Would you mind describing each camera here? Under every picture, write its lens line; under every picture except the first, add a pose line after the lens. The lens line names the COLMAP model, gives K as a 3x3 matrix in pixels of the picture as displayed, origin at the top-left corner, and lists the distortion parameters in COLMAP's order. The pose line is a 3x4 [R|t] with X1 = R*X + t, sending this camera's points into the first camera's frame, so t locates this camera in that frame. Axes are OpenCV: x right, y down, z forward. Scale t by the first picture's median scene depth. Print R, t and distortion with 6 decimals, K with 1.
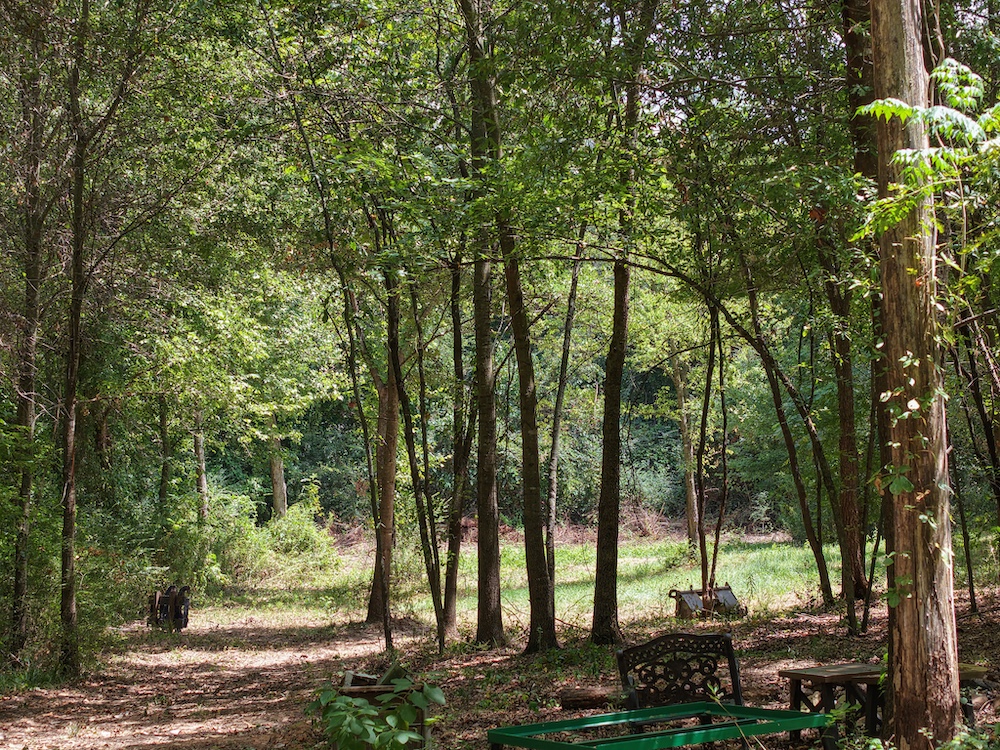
lens RADIAL K [[2027.8, 0, 497.2], [0, 2027.8, 373.7], [0, 0, 1]] dist [-0.307844, 0.000000]
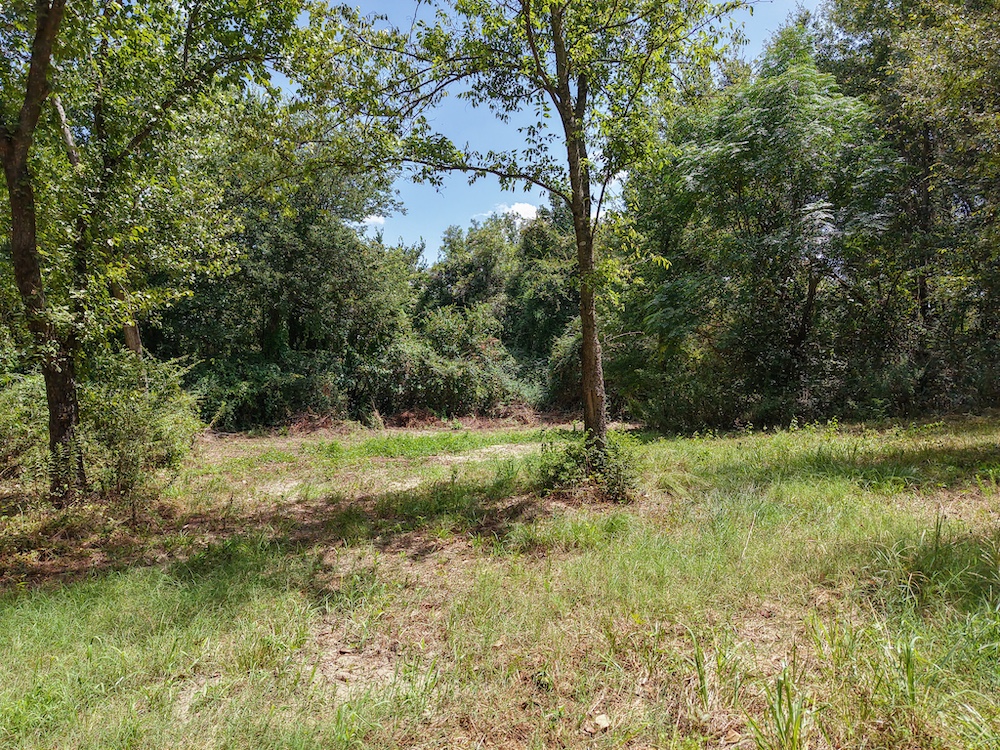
lens RADIAL K [[635.3, 0, 500.2], [0, 635.3, 375.4], [0, 0, 1]] dist [-0.002206, -0.000249]
pose [[0.999721, 0.002538, 0.023474, 0.042489], [-0.002626, 0.999990, 0.003691, 0.041507], [-0.023464, -0.003751, 0.999718, 0.516808]]
